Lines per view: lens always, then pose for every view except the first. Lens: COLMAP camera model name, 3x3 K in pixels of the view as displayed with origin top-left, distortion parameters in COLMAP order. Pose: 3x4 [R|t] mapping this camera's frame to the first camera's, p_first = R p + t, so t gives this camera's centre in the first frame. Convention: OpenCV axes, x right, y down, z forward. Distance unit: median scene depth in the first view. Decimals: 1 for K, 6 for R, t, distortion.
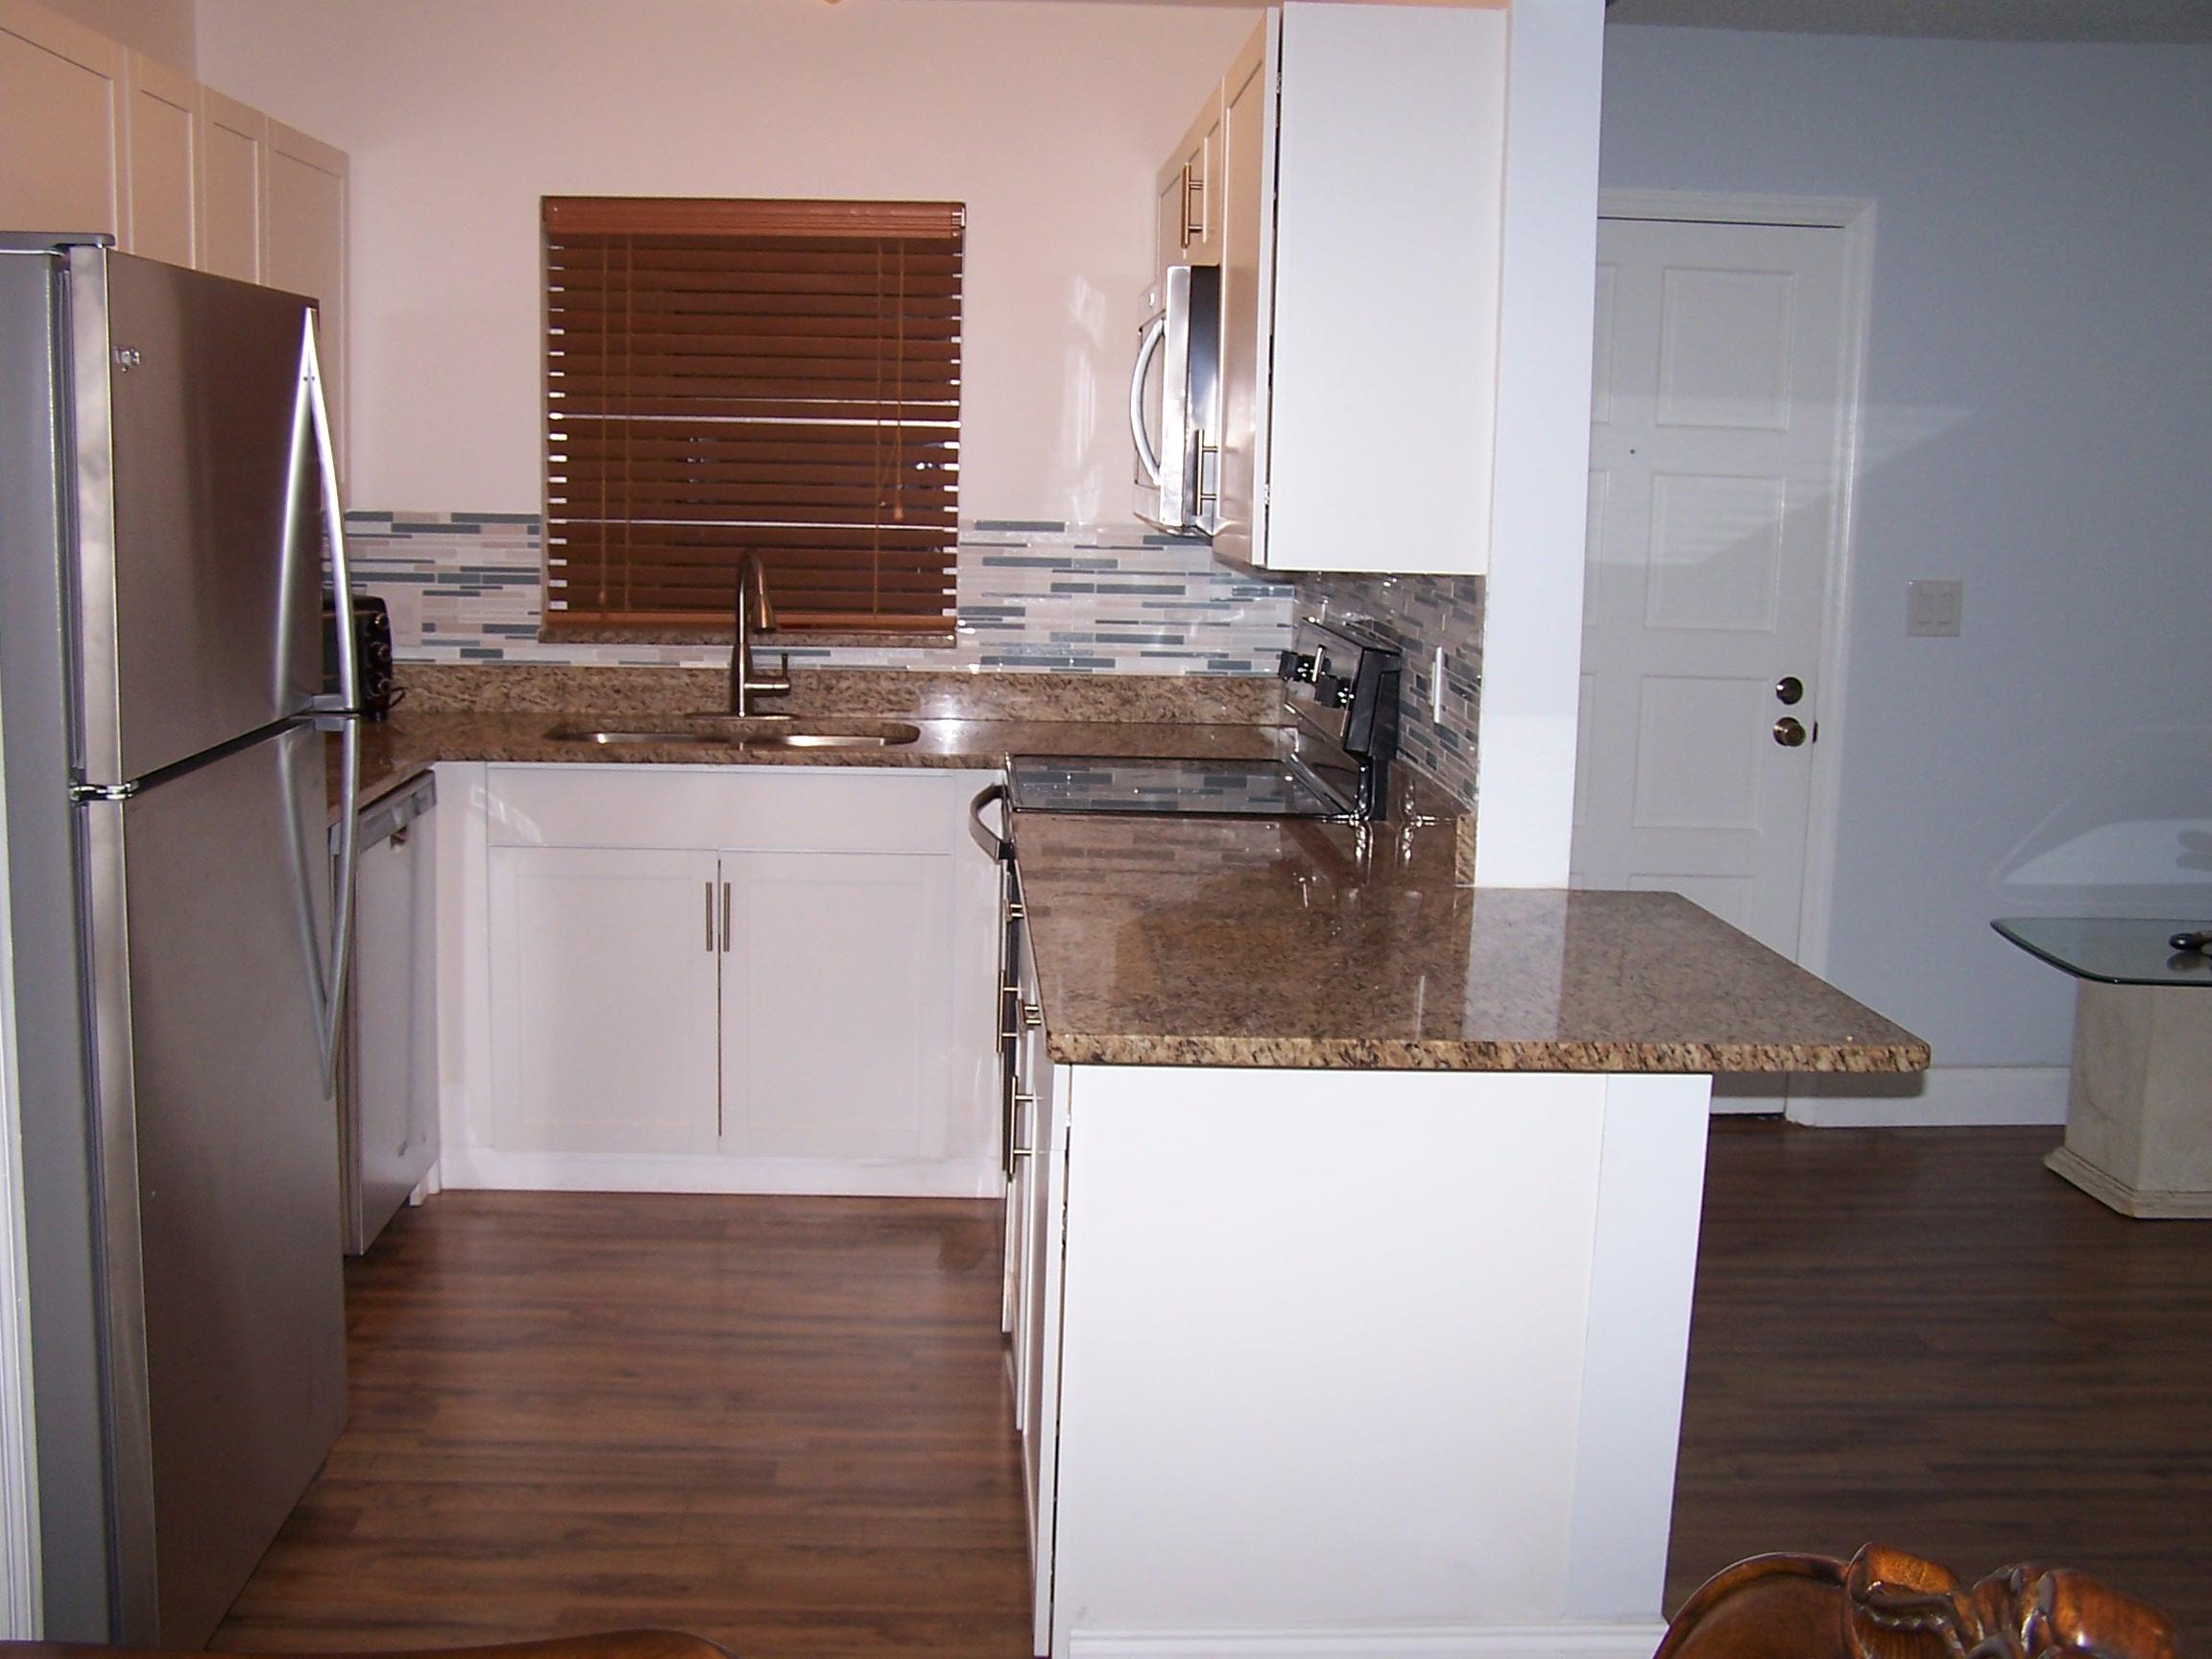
lens RADIAL K [[2455.5, 0, 1067.6], [0, 2455.5, 837.1], [0, 0, 1]] dist [-0.192318, 0.309839]
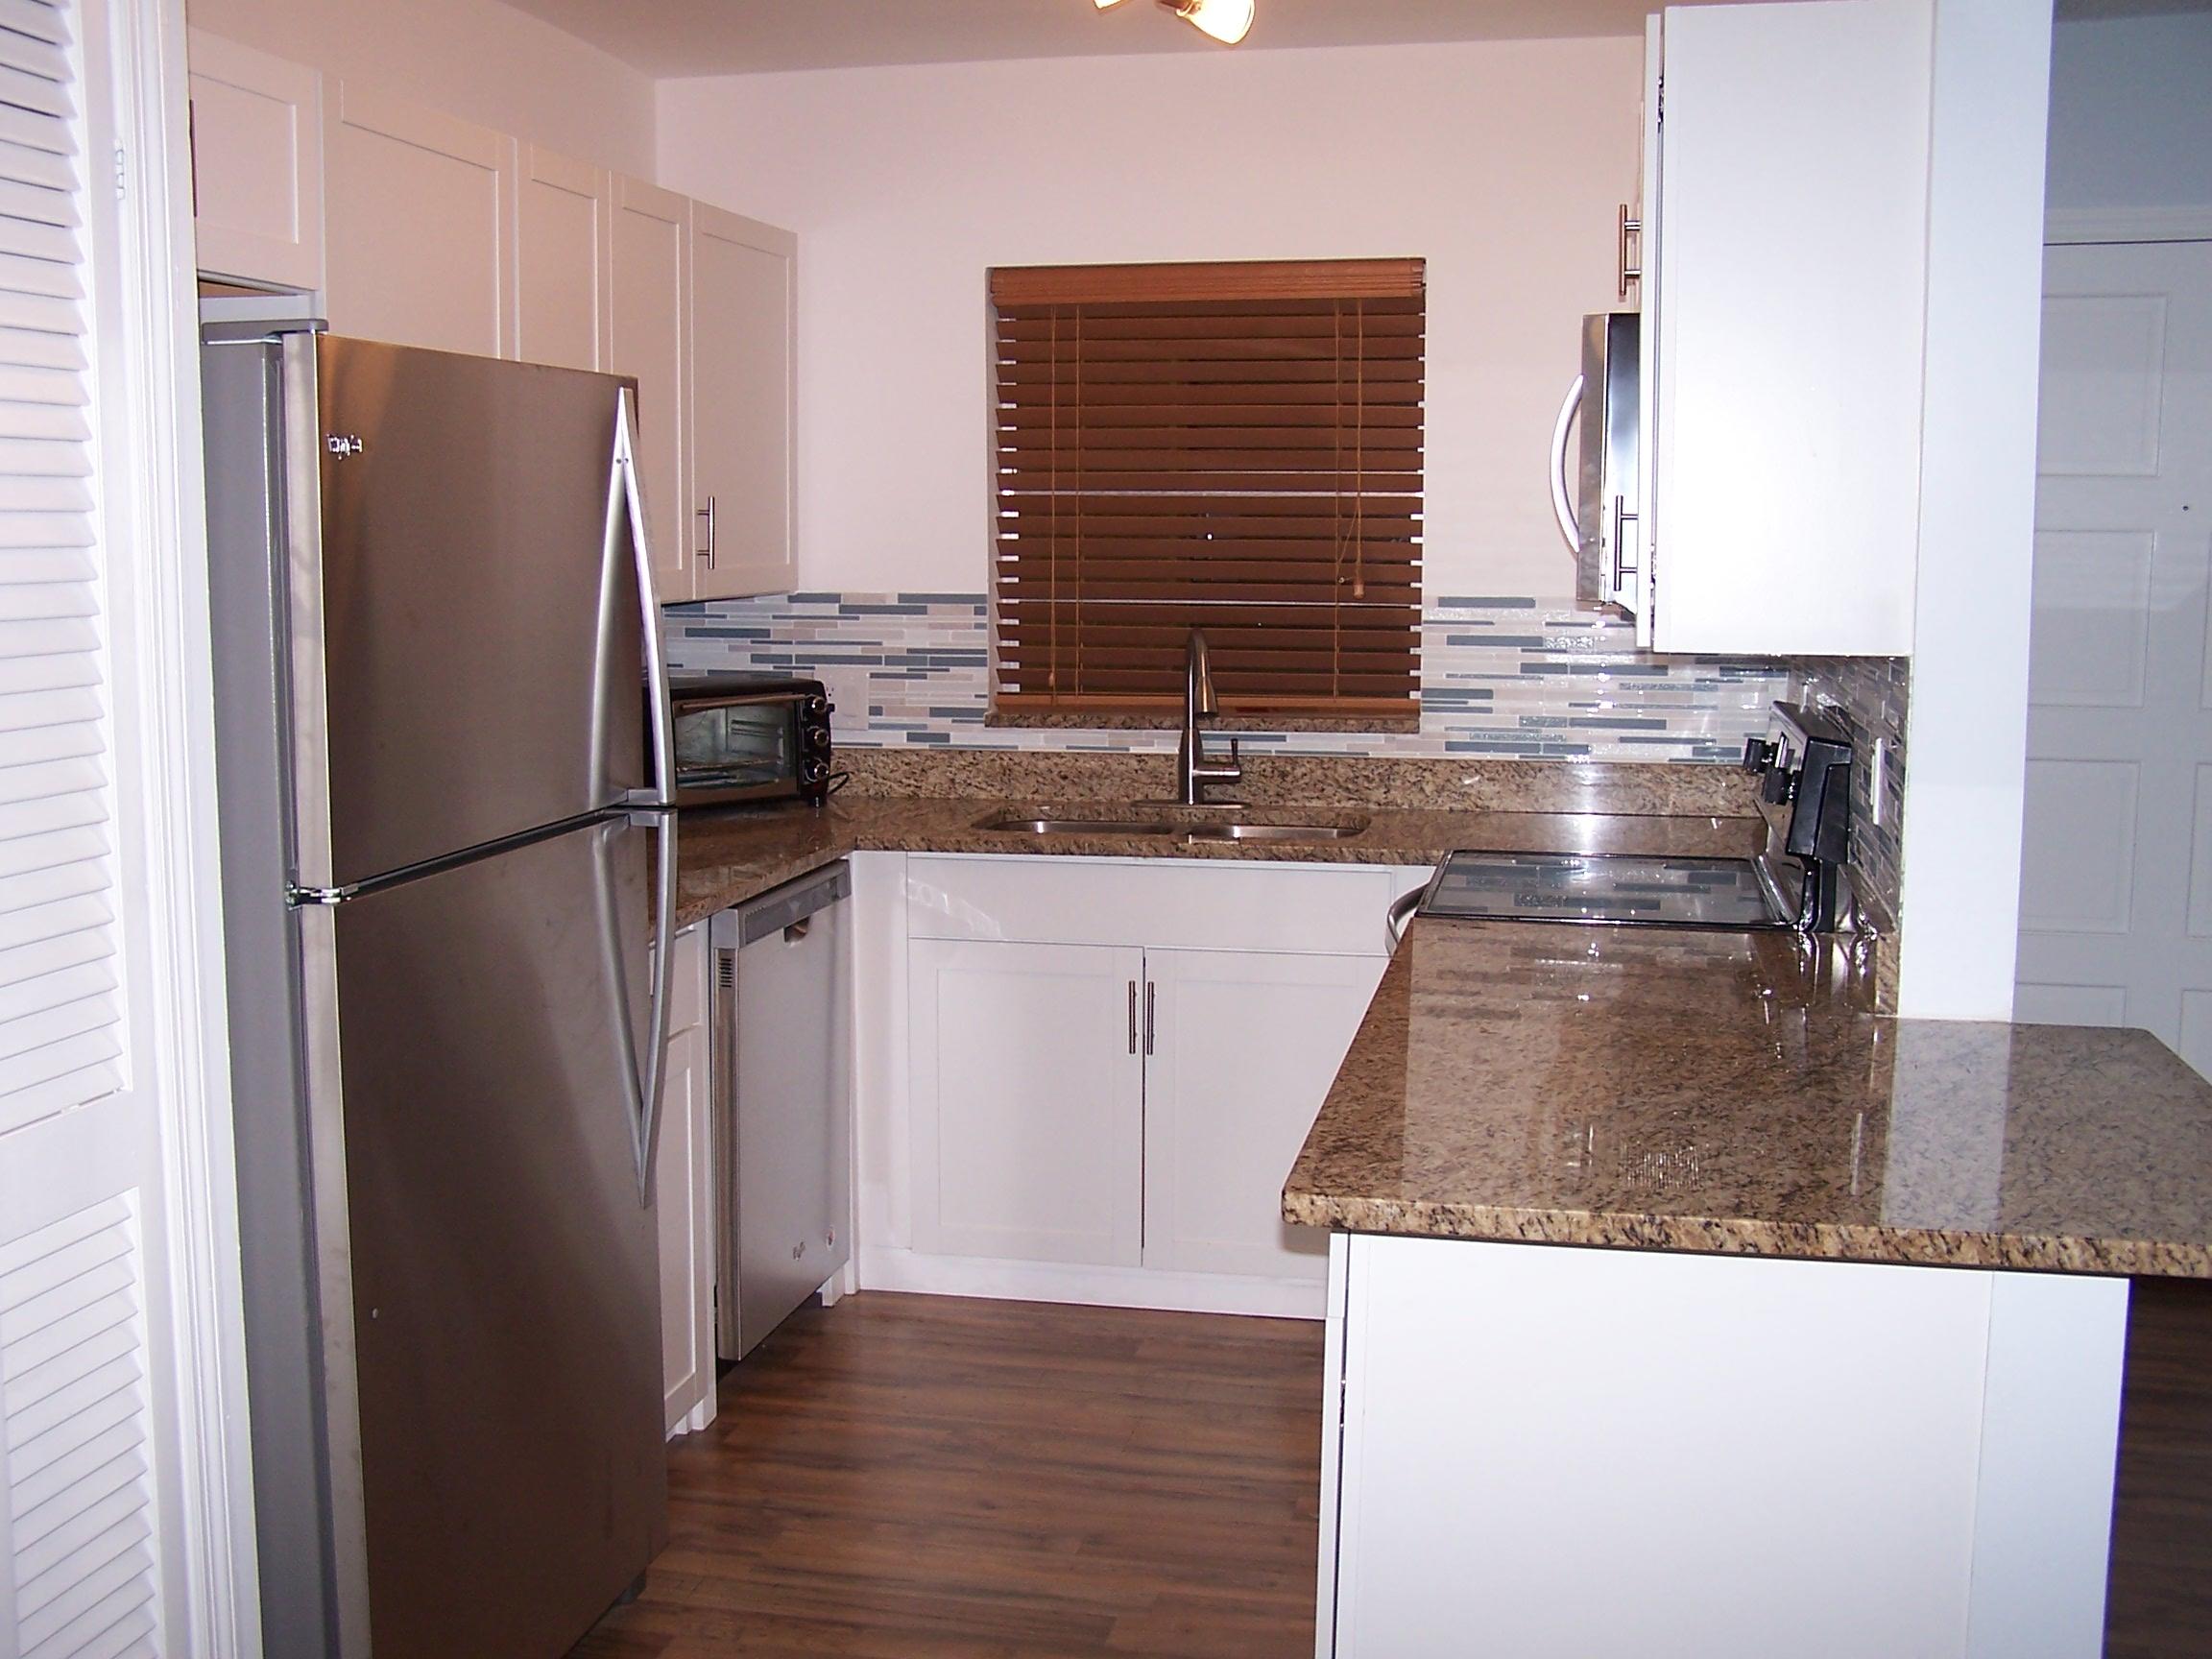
lens RADIAL K [[2455.5, 0, 1067.6], [0, 2455.5, 837.1], [0, 0, 1]] dist [-0.192318, 0.309839]
pose [[0.966839, 0.009019, -0.255228, 0.071430], [-0.016568, 0.999486, -0.027445, -0.010795], [0.254849, 0.030763, 0.966491, 0.072826]]
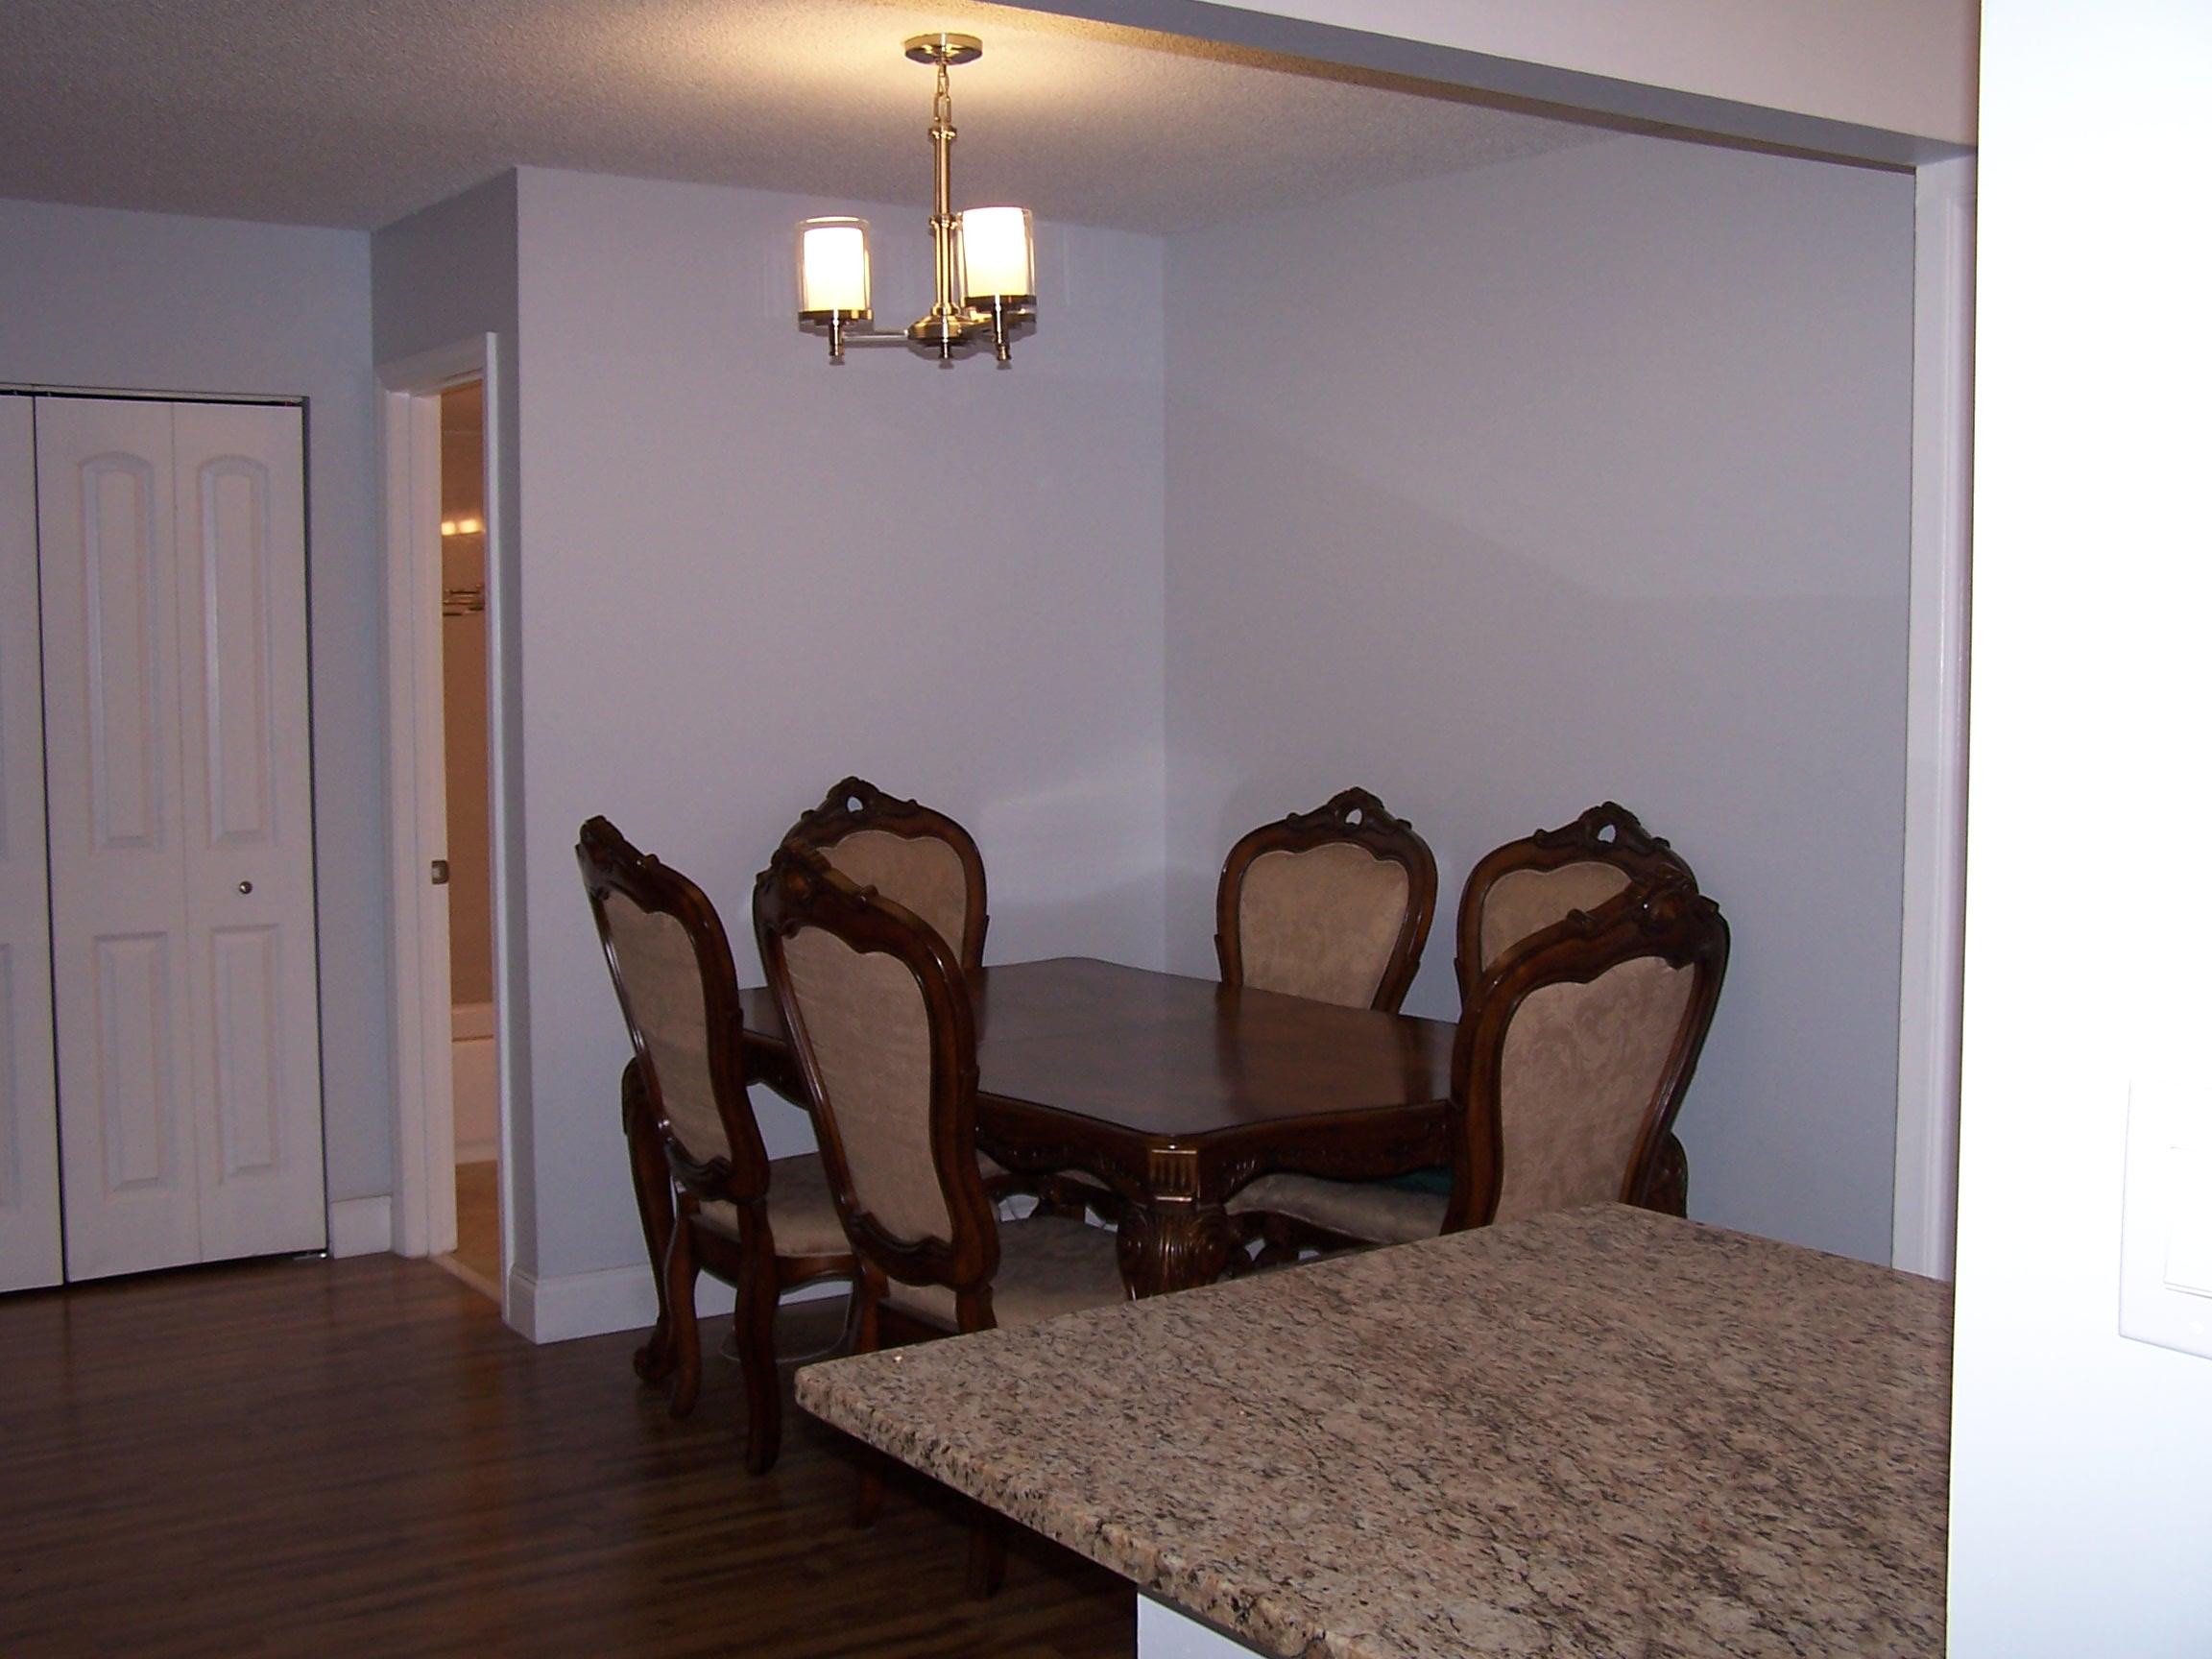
lens RADIAL K [[2455.5, 0, 1067.6], [0, 2455.5, 837.1], [0, 0, 1]] dist [-0.192318, 0.309839]
pose [[-0.844376, 0.023574, -0.535232, 0.363009], [-0.096107, 0.976161, 0.194612, -0.121648], [0.527060, 0.215765, -0.821981, 0.859860]]
